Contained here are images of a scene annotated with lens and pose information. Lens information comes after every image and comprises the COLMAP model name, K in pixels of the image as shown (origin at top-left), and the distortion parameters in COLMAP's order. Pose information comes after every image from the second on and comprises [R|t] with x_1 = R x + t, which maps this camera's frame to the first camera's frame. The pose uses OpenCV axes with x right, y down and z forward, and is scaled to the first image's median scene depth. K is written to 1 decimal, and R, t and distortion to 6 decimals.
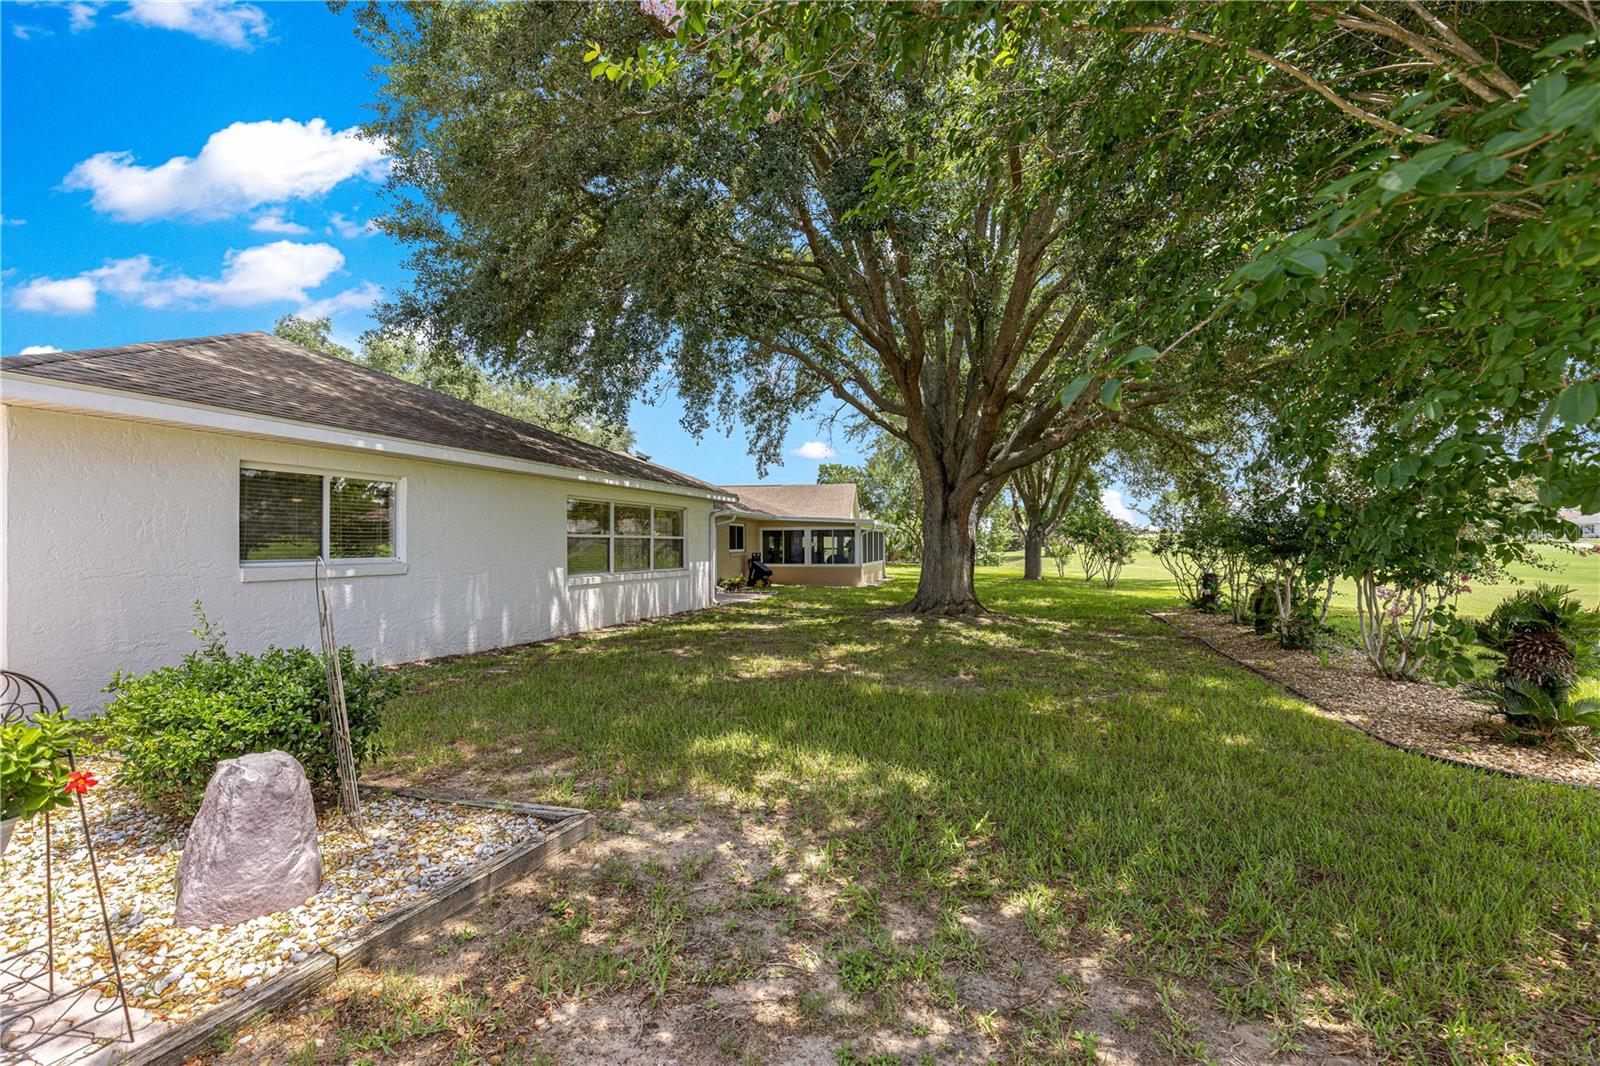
lens RADIAL K [[702.1, 0, 811.2], [0, 702.1, 548.1], [0, 0, 1]] dist [0.000406, -0.000083]
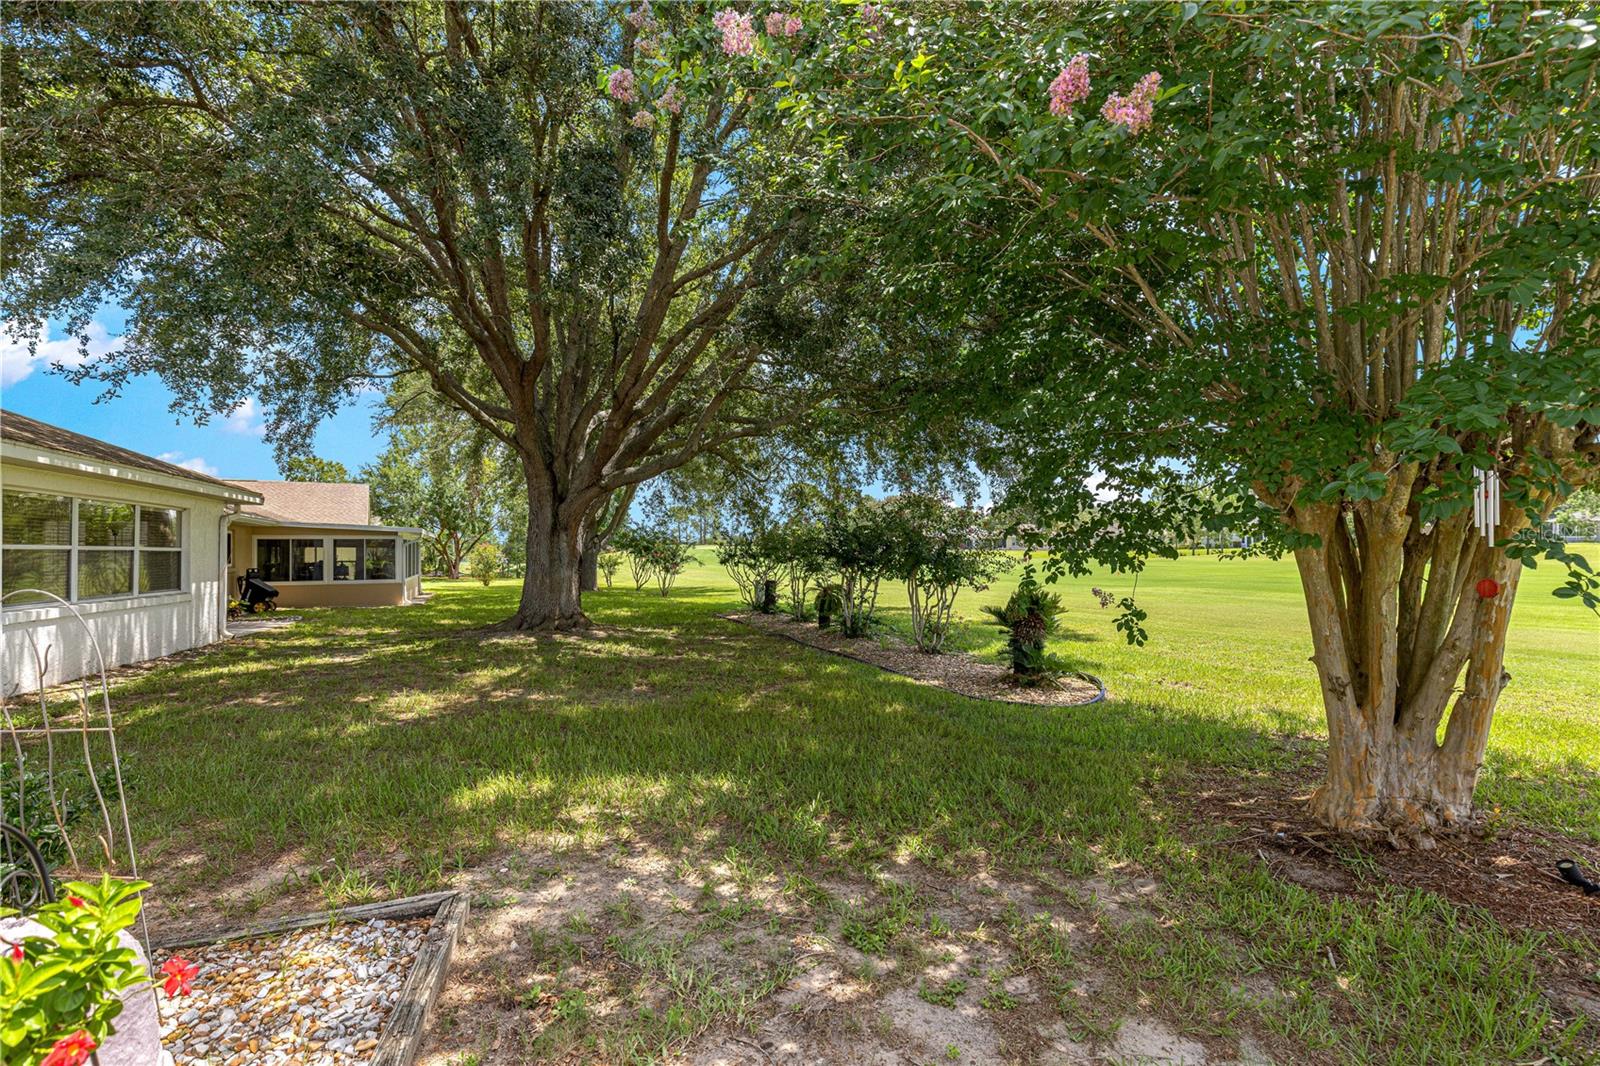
lens RADIAL K [[702.1, 0, 811.2], [0, 702.1, 548.1], [0, 0, 1]] dist [0.000406, -0.000083]
pose [[0.795626, 0.002441, 0.605783, -0.123691], [0.006799, 0.999893, -0.012959, -0.002661], [-0.605750, 0.014429, 0.795524, 0.024268]]
